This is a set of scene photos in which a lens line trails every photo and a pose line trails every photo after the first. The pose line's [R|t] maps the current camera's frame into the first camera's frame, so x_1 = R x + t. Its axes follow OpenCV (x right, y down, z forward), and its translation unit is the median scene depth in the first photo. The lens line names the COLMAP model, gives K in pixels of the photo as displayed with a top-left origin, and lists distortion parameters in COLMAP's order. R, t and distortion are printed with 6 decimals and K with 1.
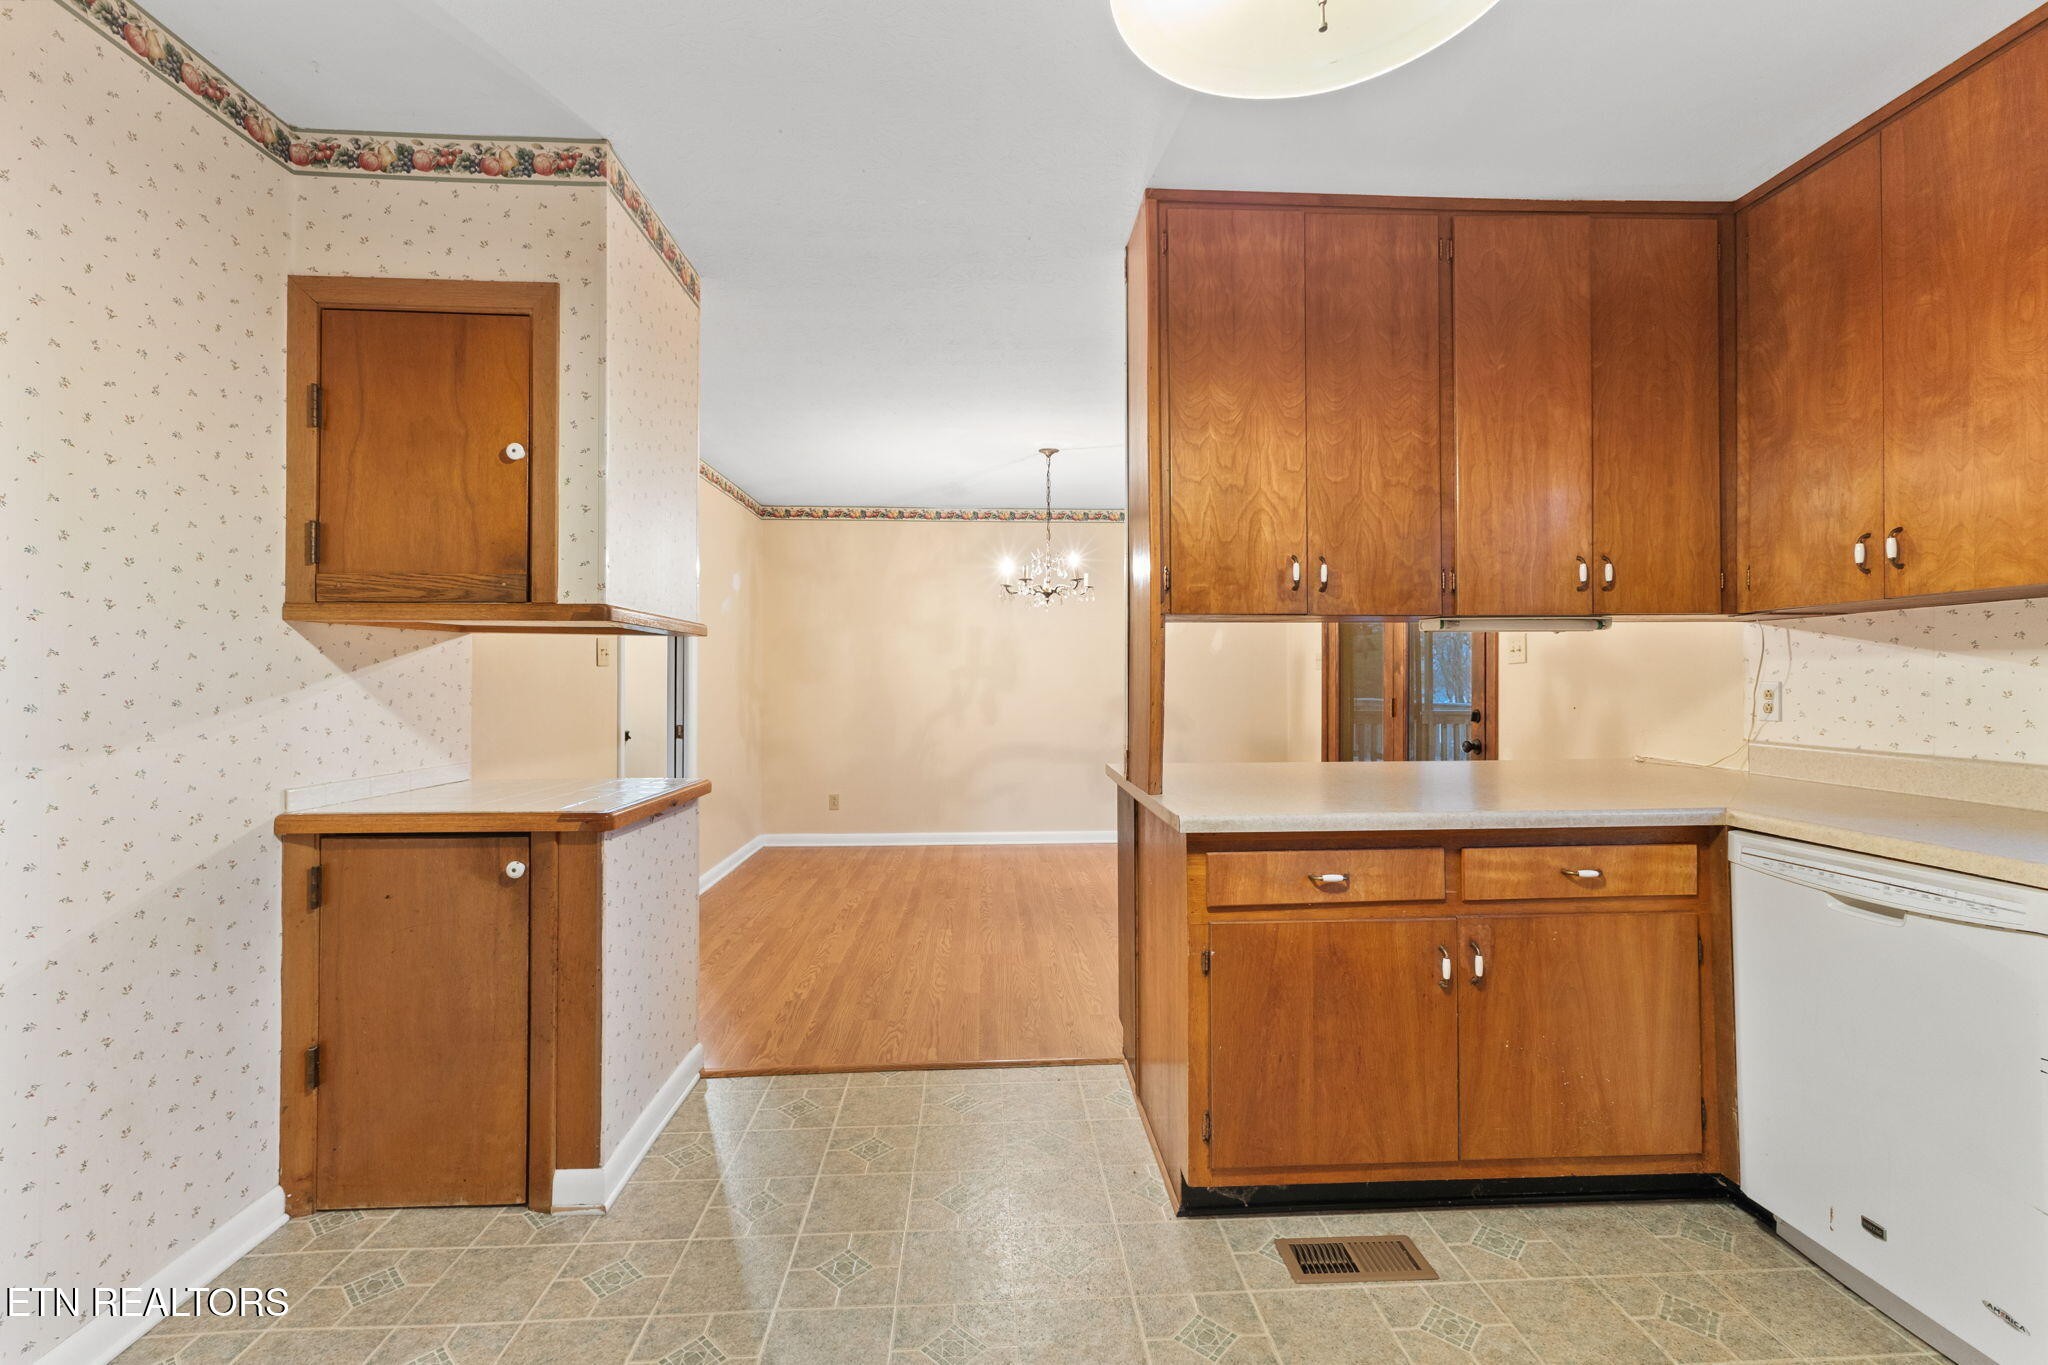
lens RADIAL K [[885.7, 0, 1025.9], [0, 885.7, 672.4], [0, 0, 1]] dist [0.013467, -0.003055]
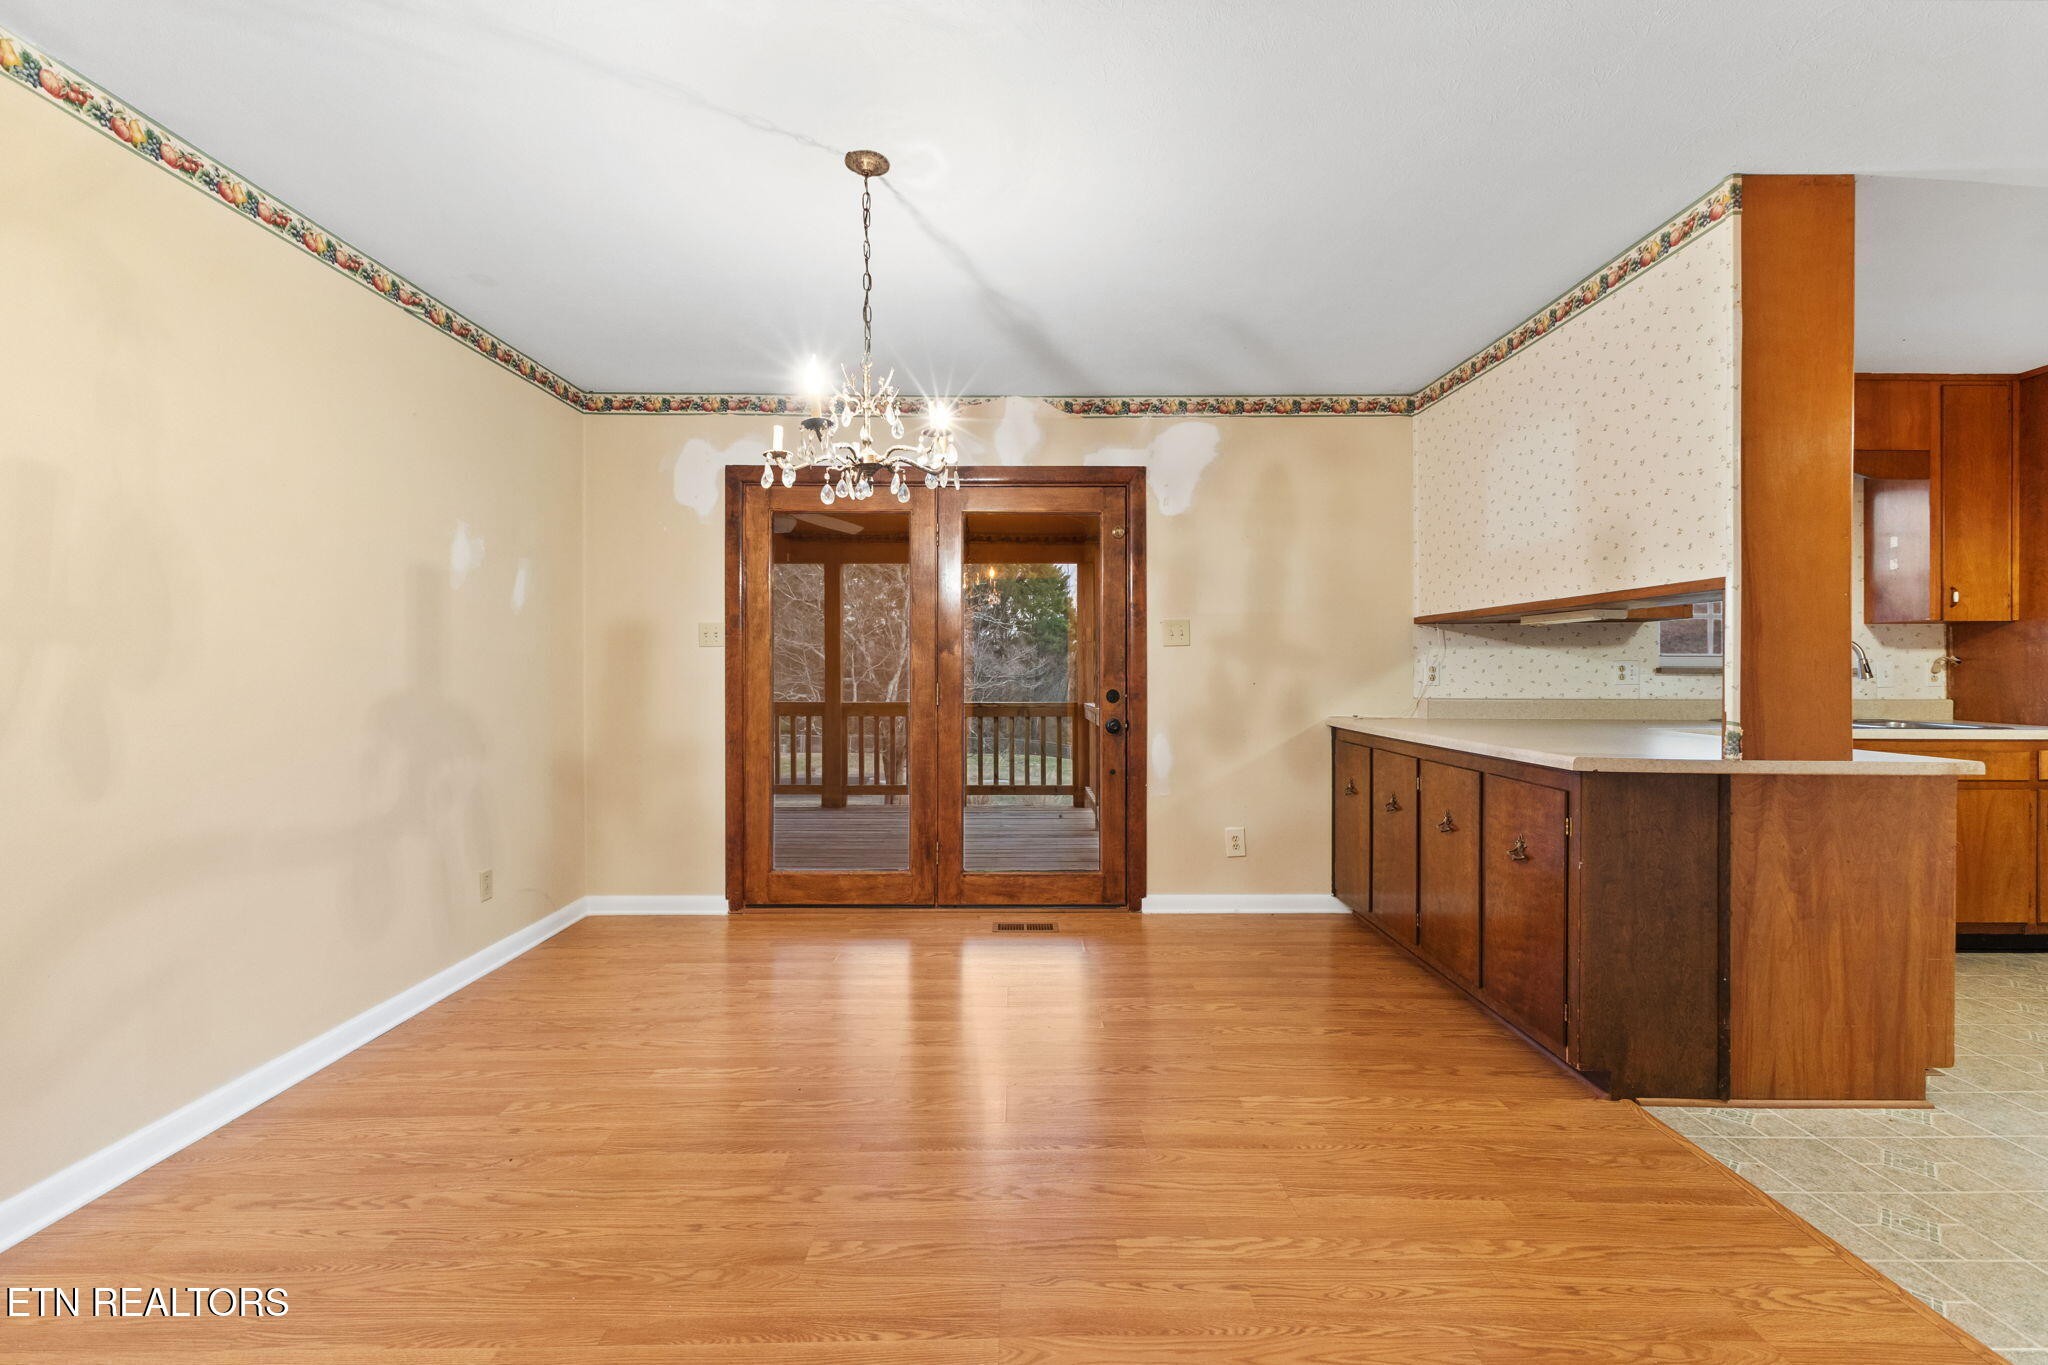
lens RADIAL K [[885.7, 0, 1025.9], [0, 885.7, 672.4], [0, 0, 1]] dist [0.013467, -0.003055]
pose [[0.042771, -0.000343, 0.999085, -0.968555], [-0.006772, 0.999977, 0.000633, 0.040372], [-0.999062, -0.006793, 0.042767, 1.960536]]
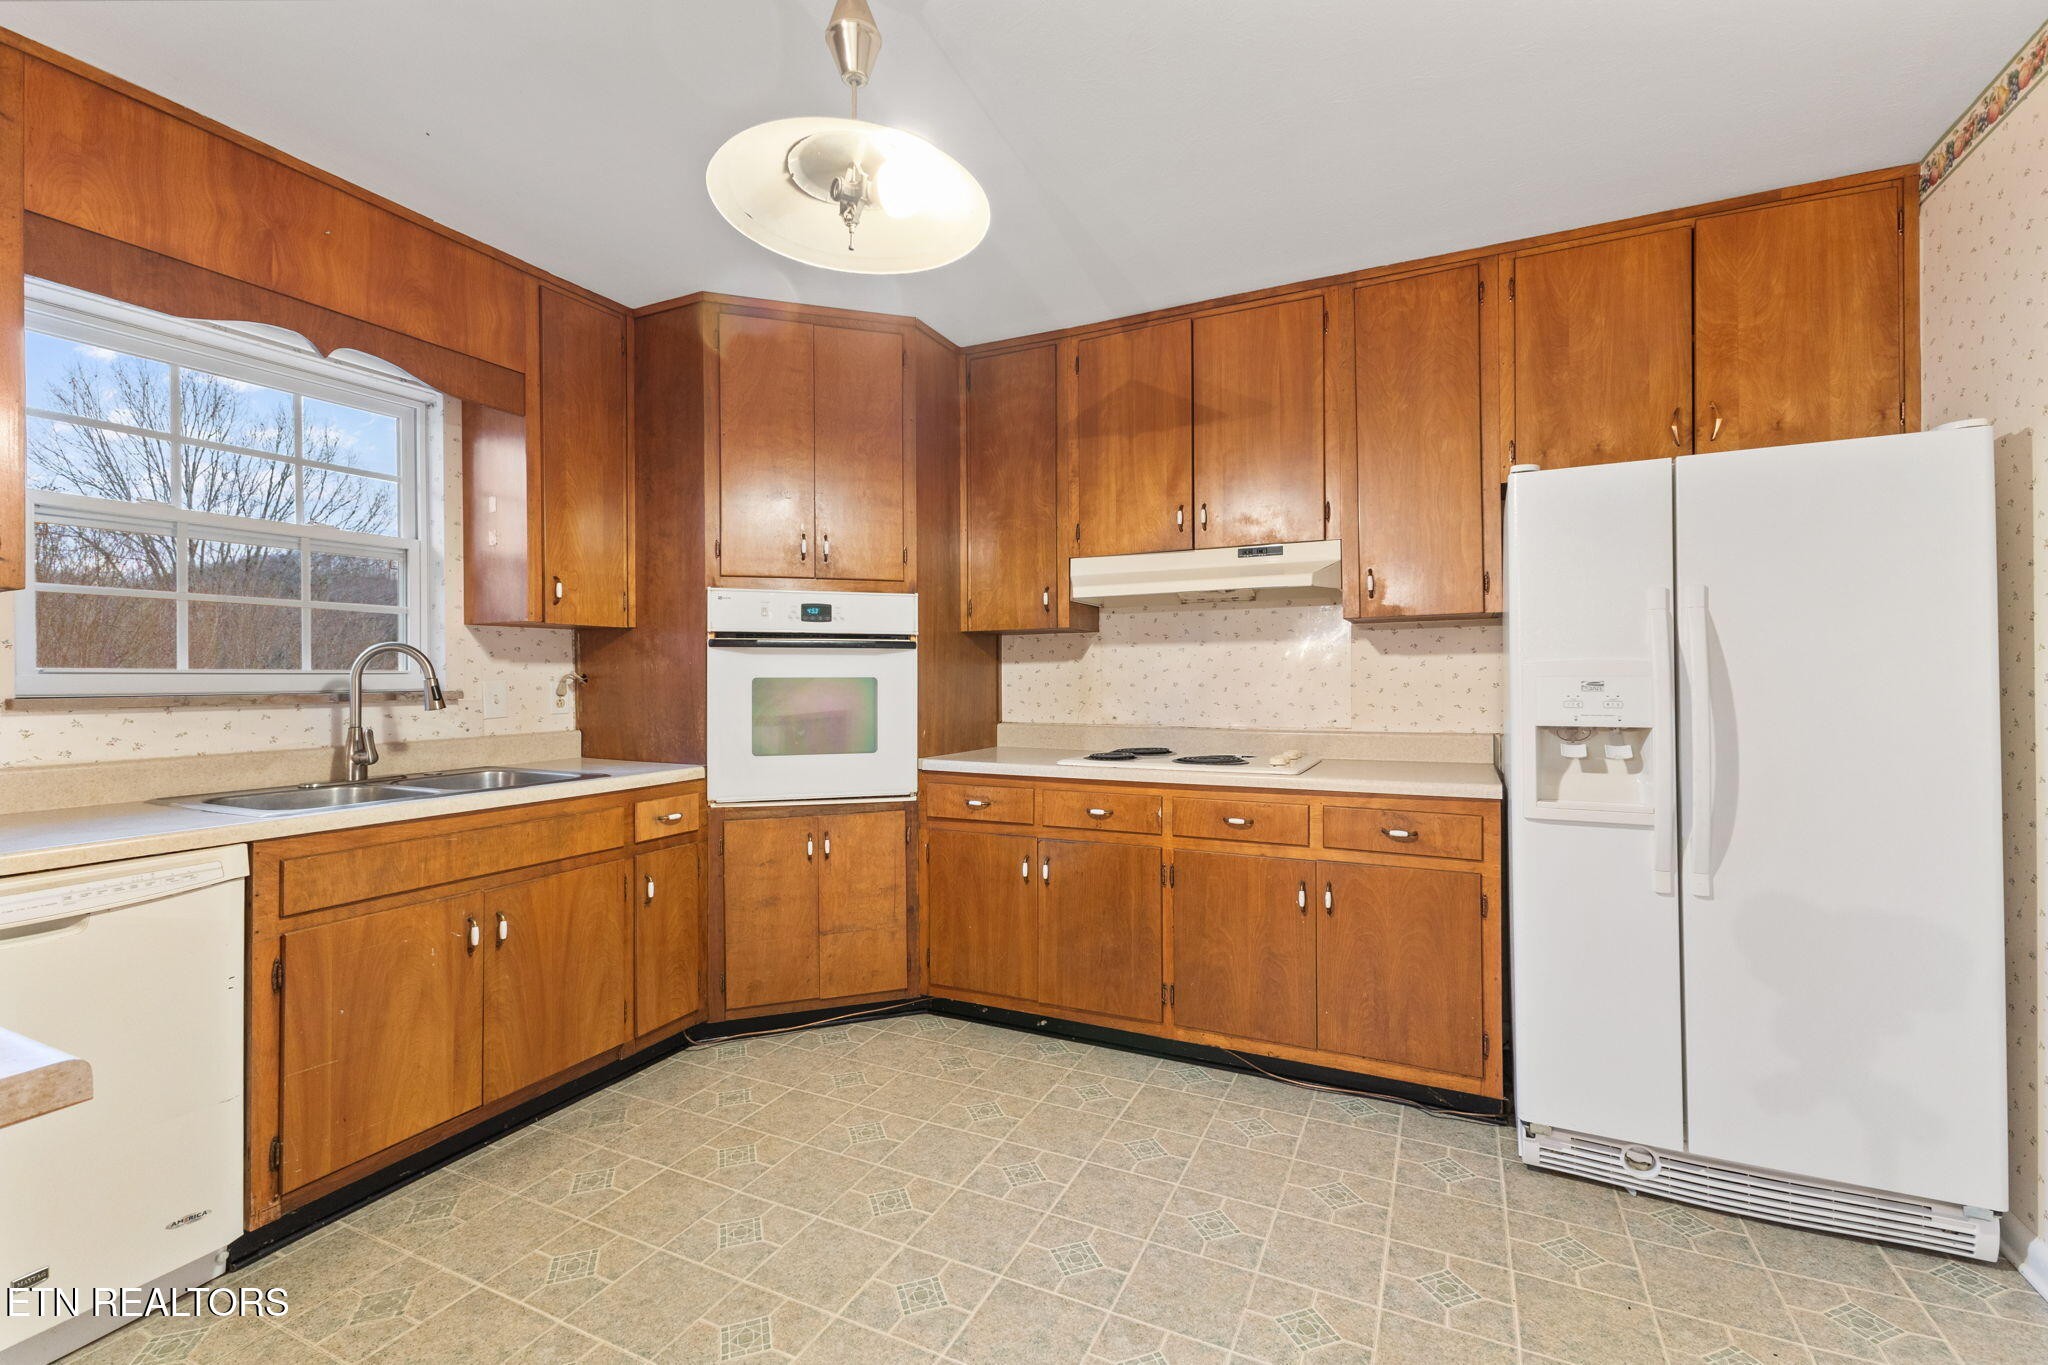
lens RADIAL K [[885.7, 0, 1025.9], [0, 885.7, 672.4], [0, 0, 1]] dist [0.013467, -0.003055]
pose [[-0.876284, 0.007347, 0.481740, -0.293283], [0.003604, 0.999956, -0.008693, 0.007863], [-0.481782, -0.005881, -0.876271, 0.976382]]
